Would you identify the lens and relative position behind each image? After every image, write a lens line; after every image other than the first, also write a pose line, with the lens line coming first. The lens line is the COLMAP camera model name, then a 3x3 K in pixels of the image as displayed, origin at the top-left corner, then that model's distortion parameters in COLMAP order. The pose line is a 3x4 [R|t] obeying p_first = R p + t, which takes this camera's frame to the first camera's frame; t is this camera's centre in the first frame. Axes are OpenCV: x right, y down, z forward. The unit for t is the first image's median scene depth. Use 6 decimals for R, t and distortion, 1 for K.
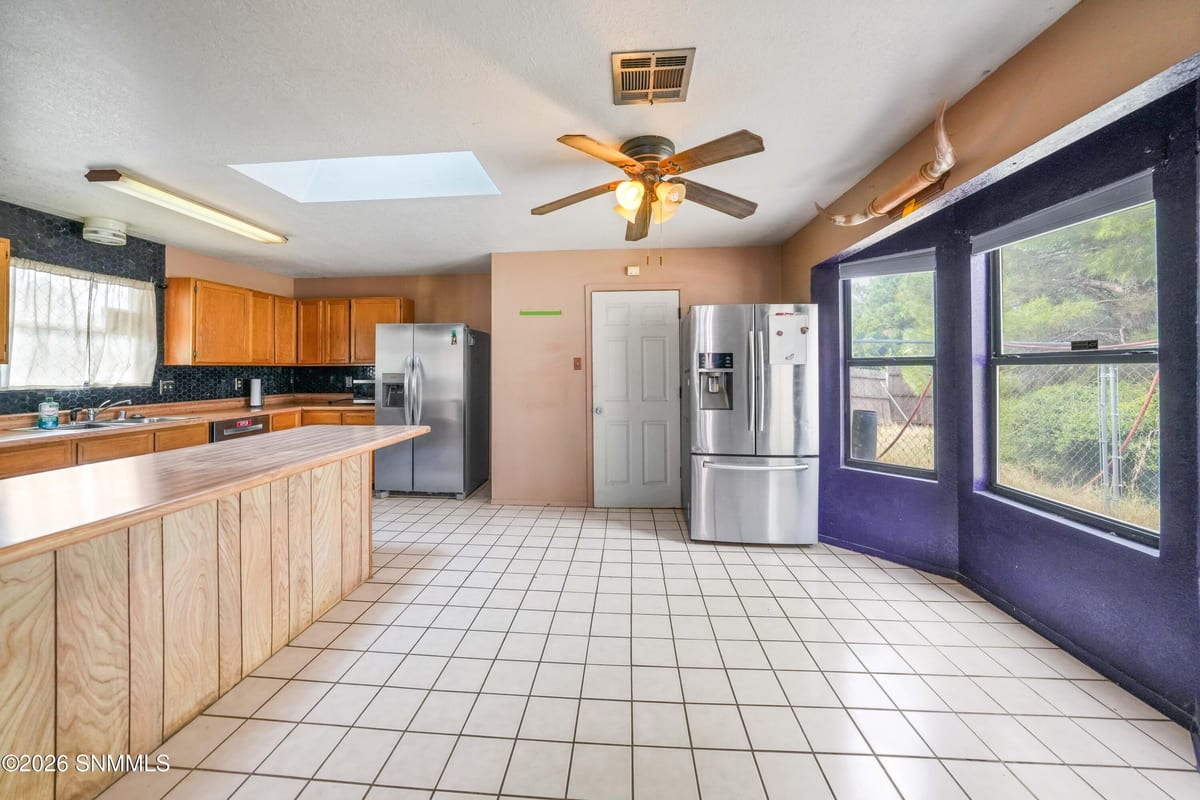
lens RADIAL K [[433.7, 0, 596.4], [0, 433.7, 366.3], [0, 0, 1]] dist [-0.023266, 0.003348]
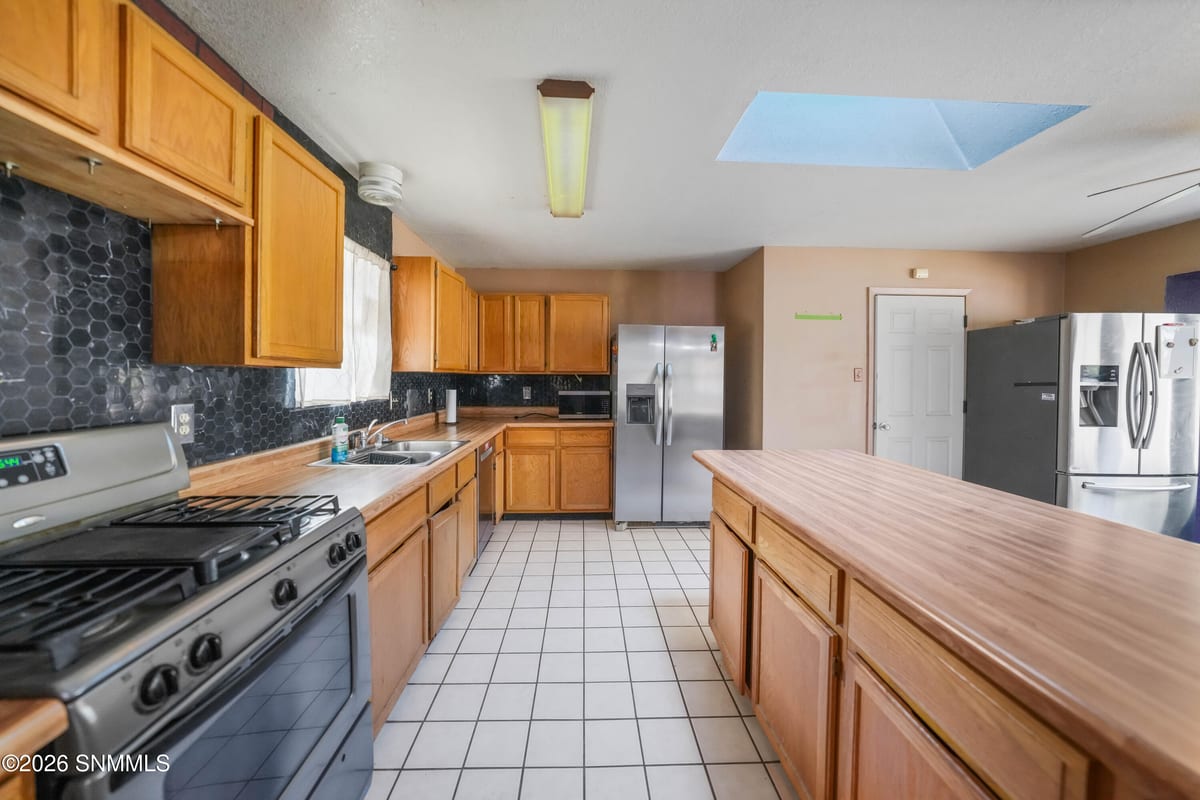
lens RADIAL K [[433.7, 0, 595.4], [0, 433.7, 388.6], [0, 0, 1]] dist [-0.023266, 0.003348]
pose [[0.993484, 0.005435, 0.113844, -0.658153], [-0.008753, 0.999551, 0.028667, 0.002070], [-0.113637, -0.029477, 0.993085, 0.166082]]
